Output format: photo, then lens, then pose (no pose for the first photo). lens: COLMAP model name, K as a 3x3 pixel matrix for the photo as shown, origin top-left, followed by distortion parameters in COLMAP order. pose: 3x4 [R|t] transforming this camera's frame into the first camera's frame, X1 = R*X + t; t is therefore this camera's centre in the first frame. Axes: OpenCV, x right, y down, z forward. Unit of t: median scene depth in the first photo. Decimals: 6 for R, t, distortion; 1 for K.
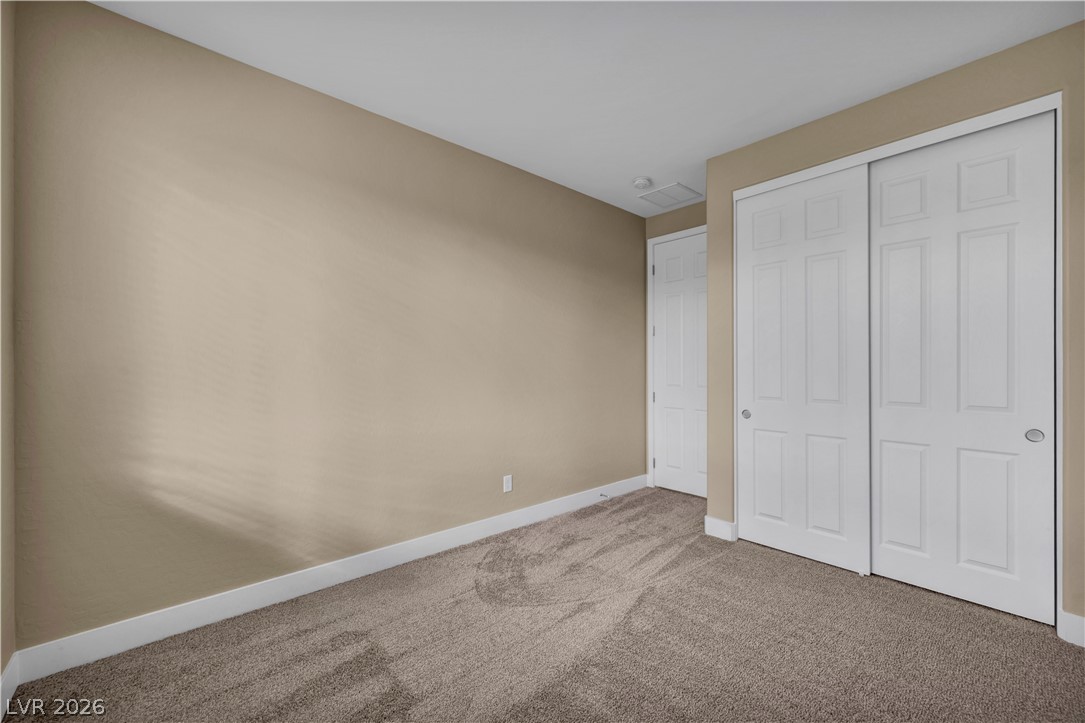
lens RADIAL K [[462.7, 0, 548.4], [0, 462.7, 366.7], [0, 0, 1]] dist [0.000055, 0.000022]
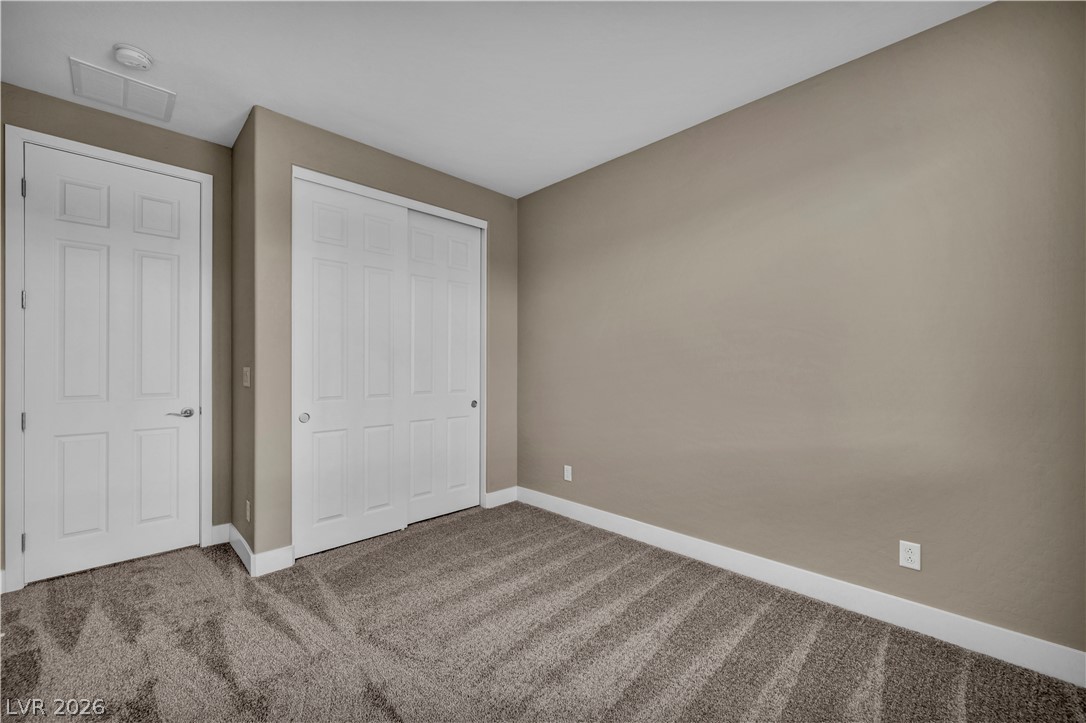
lens RADIAL K [[463.1, 0, 548.9], [0, 463.1, 366.7], [0, 0, 1]] dist [0.000055, 0.000022]
pose [[-0.111884, -0.001102, 0.993721, -0.522349], [-0.000518, 0.999999, 0.001051, 0.000757], [-0.993721, -0.000397, -0.111884, 0.614938]]
